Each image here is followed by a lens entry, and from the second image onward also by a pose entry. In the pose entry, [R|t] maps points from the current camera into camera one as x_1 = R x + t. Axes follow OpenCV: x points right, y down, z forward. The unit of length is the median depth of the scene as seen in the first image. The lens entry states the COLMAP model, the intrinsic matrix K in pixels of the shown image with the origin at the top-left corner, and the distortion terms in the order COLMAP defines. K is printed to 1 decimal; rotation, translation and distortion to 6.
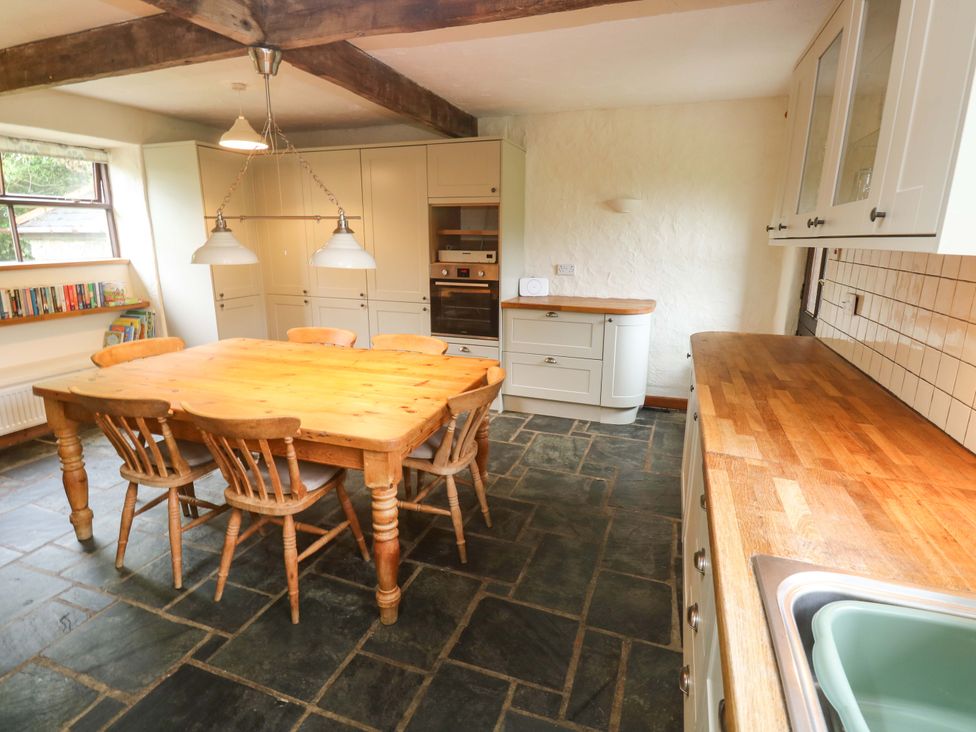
lens RADIAL K [[510.7, 0, 489.6], [0, 510.7, 365.6], [0, 0, 1]] dist [-0.010689, -0.002524]
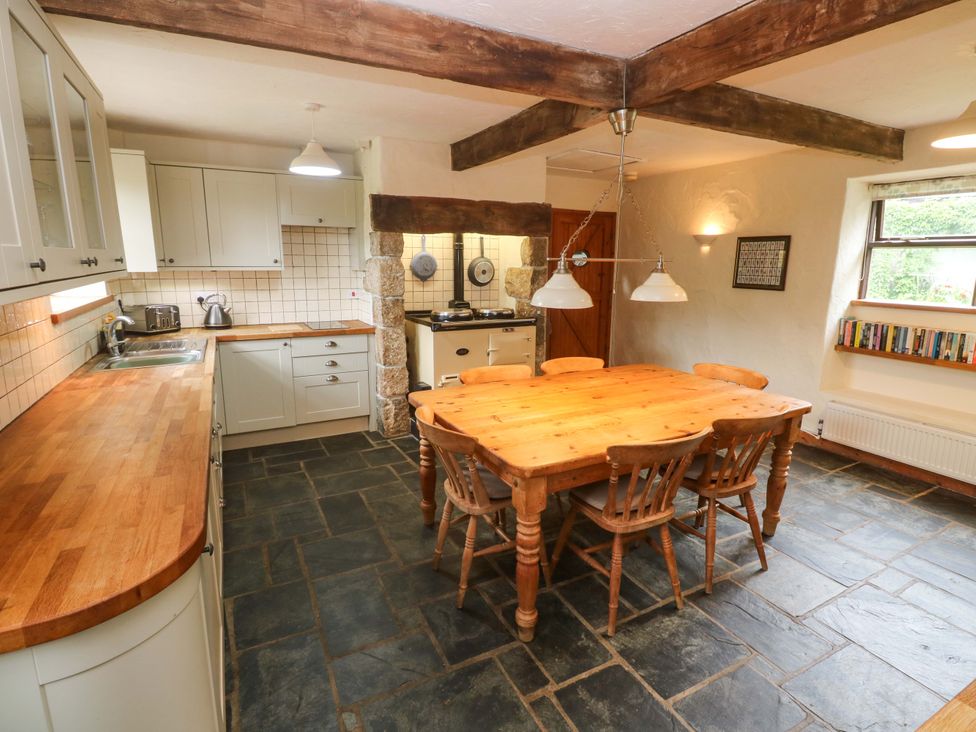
lens RADIAL K [[510.7, 0, 491.4], [0, 510.7, 363.5], [0, 0, 1]] dist [-0.010689, -0.002524]
pose [[-0.681103, 0.131463, -0.720289, 0.386405], [-0.194631, 0.915849, 0.351197, -0.274845], [0.705845, 0.379392, -0.598201, 1.019547]]
